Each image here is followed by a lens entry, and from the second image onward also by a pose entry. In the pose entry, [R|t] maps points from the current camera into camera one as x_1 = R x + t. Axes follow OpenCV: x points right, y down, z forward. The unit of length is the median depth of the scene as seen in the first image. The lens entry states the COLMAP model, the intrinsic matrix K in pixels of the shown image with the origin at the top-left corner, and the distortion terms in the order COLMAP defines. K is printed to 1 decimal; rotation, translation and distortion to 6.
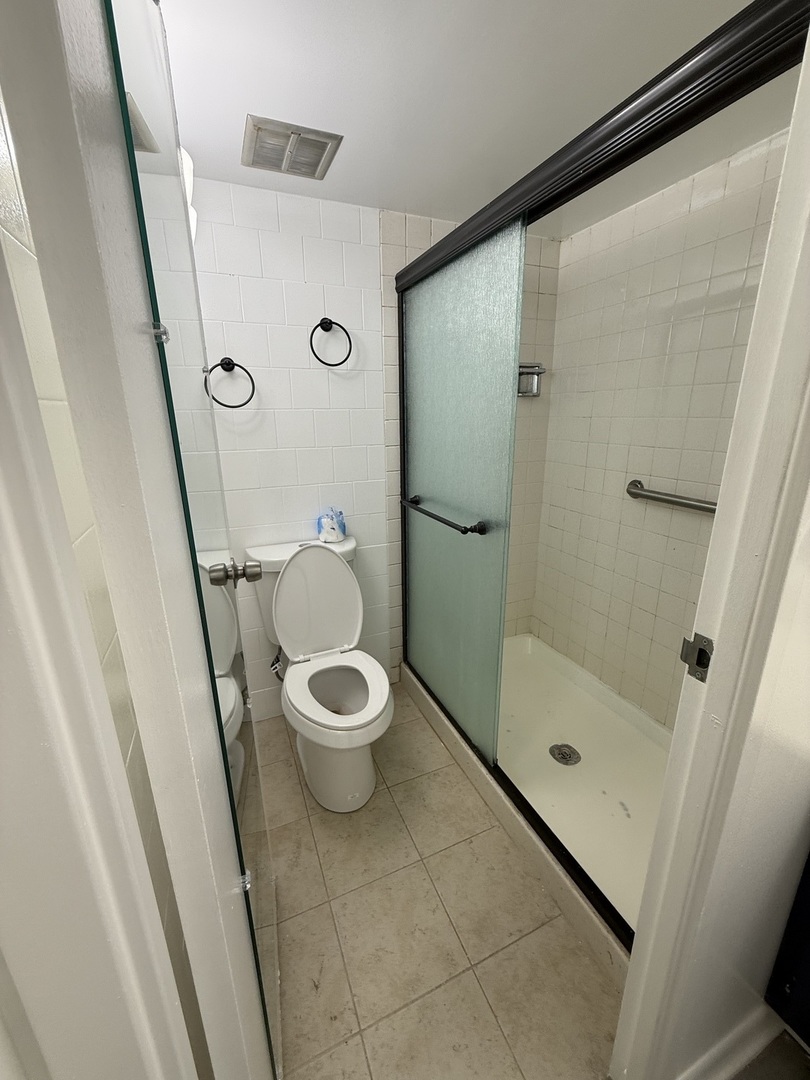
lens RADIAL K [[428.0, 0, 403.4], [0, 428.0, 537.7], [0, 0, 1]] dist [-0.000422, 0.000548]
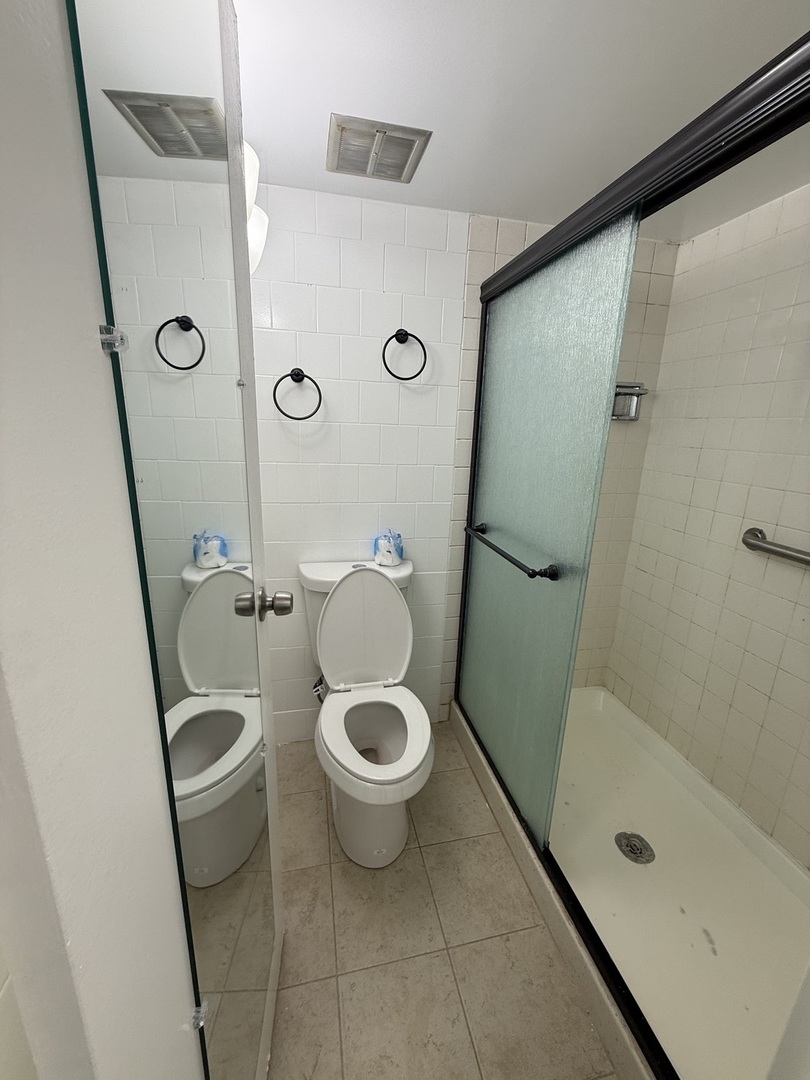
lens RADIAL K [[428.0, 0, 405.2], [0, 428.0, 536.9], [0, 0, 1]] dist [-0.000422, 0.000548]
pose [[0.981989, 0.090119, -0.166063, 0.023772], [-0.094482, 0.995354, -0.018548, -0.042510], [0.163620, 0.033904, 0.985941, 0.089920]]
